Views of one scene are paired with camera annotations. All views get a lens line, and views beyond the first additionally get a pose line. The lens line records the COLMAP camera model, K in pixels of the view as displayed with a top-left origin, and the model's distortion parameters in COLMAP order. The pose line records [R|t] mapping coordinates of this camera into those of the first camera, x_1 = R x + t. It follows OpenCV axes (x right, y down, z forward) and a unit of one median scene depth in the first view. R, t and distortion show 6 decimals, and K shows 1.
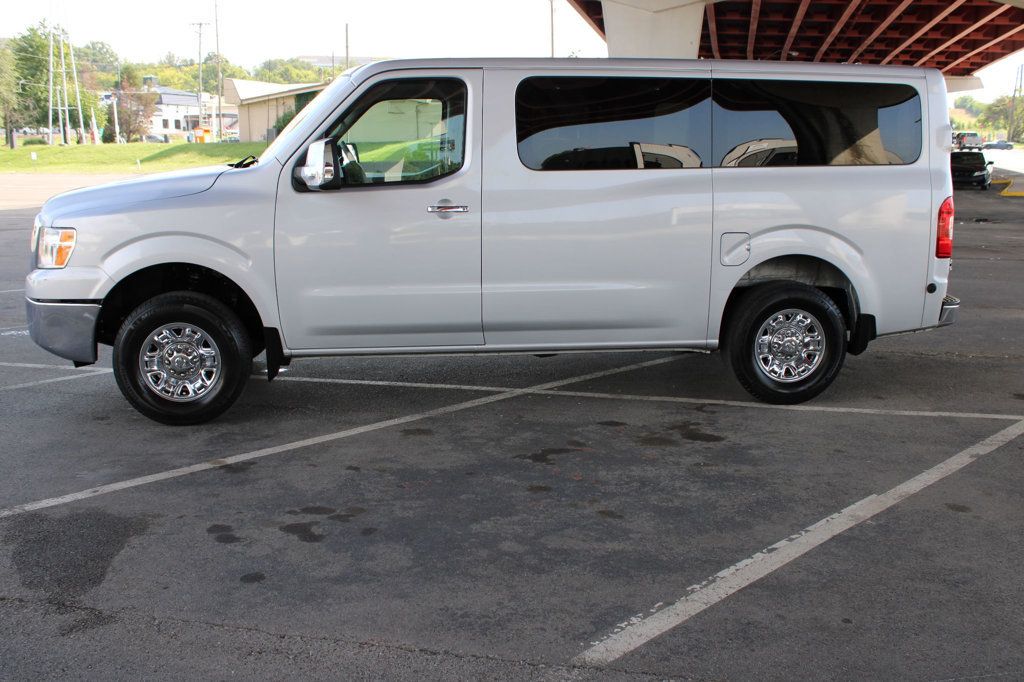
lens RADIAL K [[1008.3, 0, 512.0], [0, 1008.3, 341.0], [0, 0, 1]] dist [-0.141322, 0.156940]
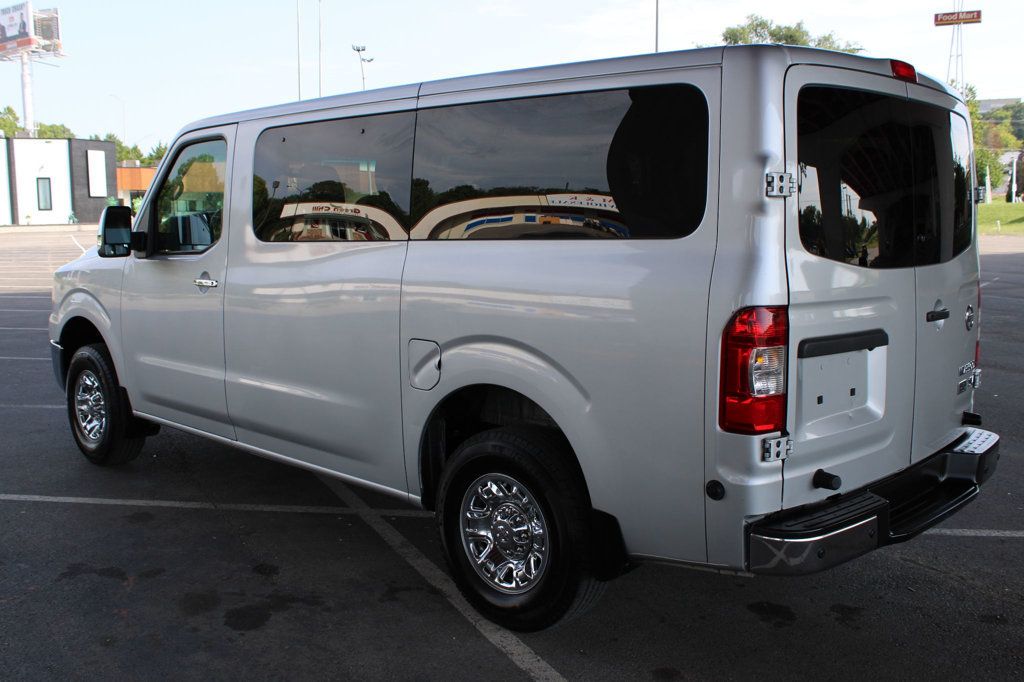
lens RADIAL K [[1008.3, 0, 512.0], [0, 1008.3, 341.0], [0, 0, 1]] dist [-0.141322, 0.156940]
pose [[0.626042, 0.095606, -0.773907, 0.818112], [-0.141185, 0.989950, 0.008086, -0.128464], [0.766902, 0.104202, 0.633248, 0.666363]]
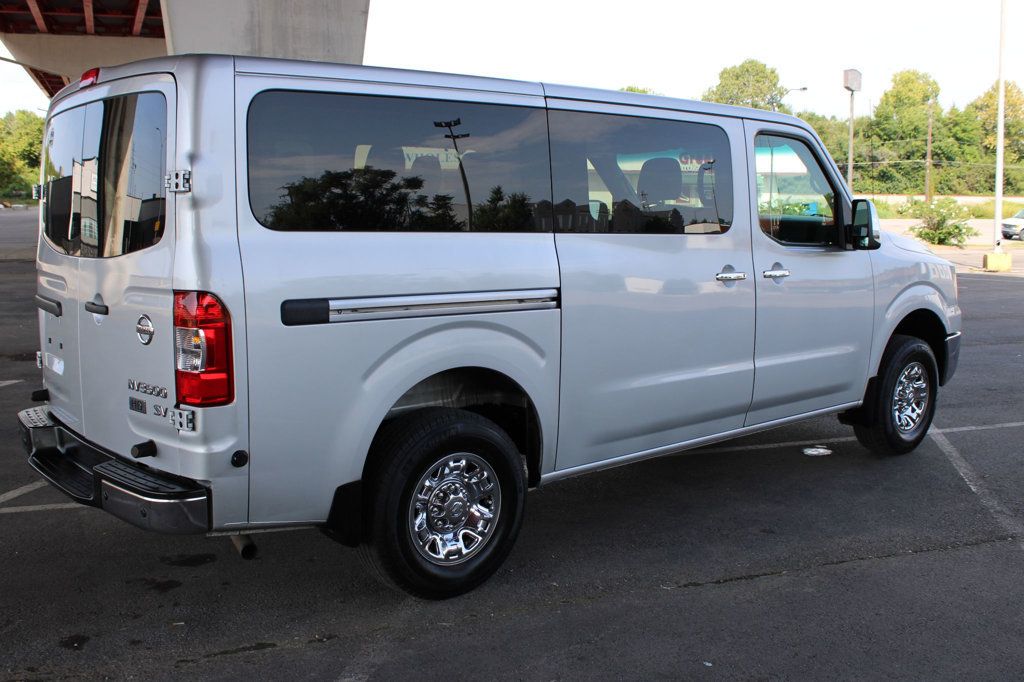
lens RADIAL K [[1008.3, 0, 512.0], [0, 1008.3, 341.0], [0, 0, 1]] dist [-0.141322, 0.156940]
pose [[-0.841447, 0.069633, -0.535835, 0.604377], [-0.099174, 0.954913, 0.279831, -0.374788], [0.531161, 0.288604, -0.796603, 1.995523]]
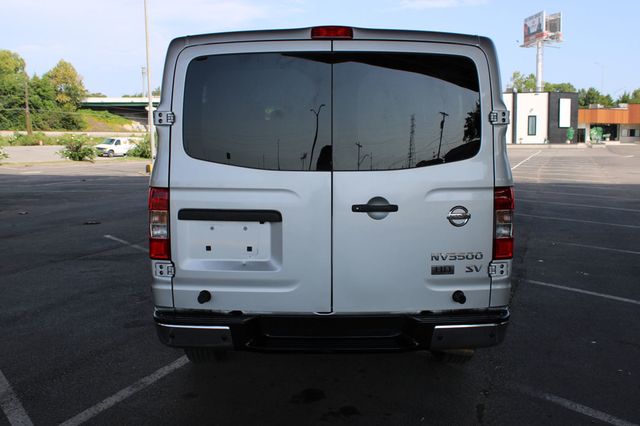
lens RADIAL K [[630.2, 0, 320.0], [0, 630.2, 213.0], [0, 0, 1]] dist [-0.141322, 0.156940]
pose [[-0.132971, 0.114637, -0.984468, 1.047391], [-0.180022, 0.973973, 0.137730, -0.245789], [0.974634, 0.195540, -0.108873, 1.319615]]
